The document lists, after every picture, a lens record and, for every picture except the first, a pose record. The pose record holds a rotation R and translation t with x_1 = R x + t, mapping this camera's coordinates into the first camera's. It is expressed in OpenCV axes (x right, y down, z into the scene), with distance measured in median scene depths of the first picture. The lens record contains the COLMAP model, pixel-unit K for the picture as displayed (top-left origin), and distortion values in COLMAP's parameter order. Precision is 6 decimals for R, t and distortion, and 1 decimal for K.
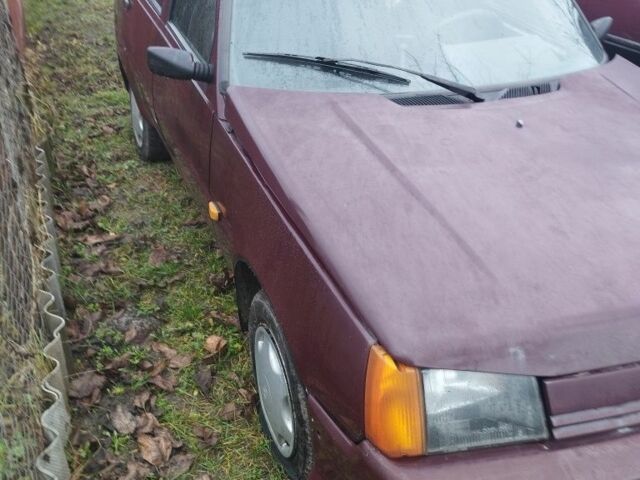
lens RADIAL K [[713.4, 0, 320.0], [0, 713.4, 240.0], [0, 0, 1]] dist [0.004334, 0.007691]
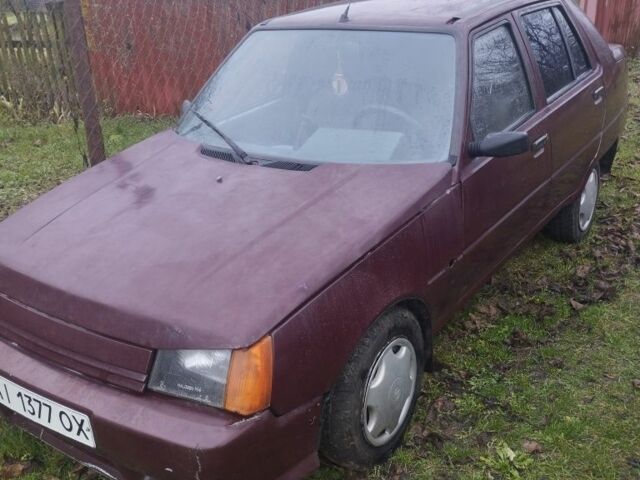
lens RADIAL K [[704.7, 0, 320.0], [0, 704.7, 240.0], [0, 0, 1]] dist [0.074849, 0.006226]
pose [[0.536985, 0.263610, -0.801347, 1.383303], [-0.340652, 0.936789, 0.079892, -0.213560], [0.771753, 0.230080, 0.592841, 0.366336]]
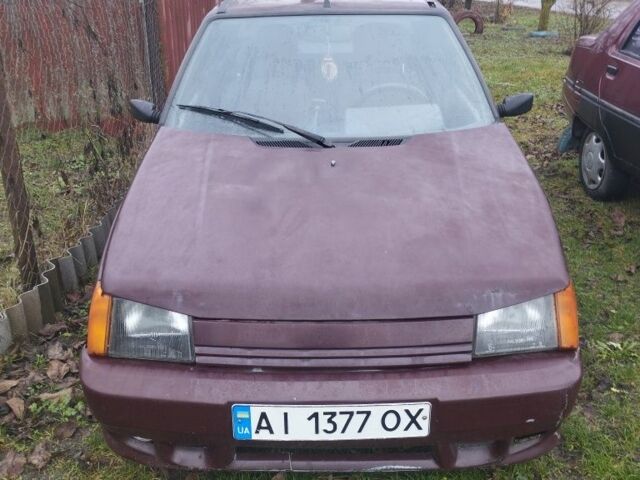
lens RADIAL K [[704.7, 0, 320.0], [0, 704.7, 240.0], [0, 0, 1]] dist [0.074849, 0.006226]
pose [[0.932506, 0.099789, -0.347094, 0.674133], [-0.138248, 0.986498, -0.087803, 0.084536], [0.333646, 0.129861, 0.933711, -0.173839]]
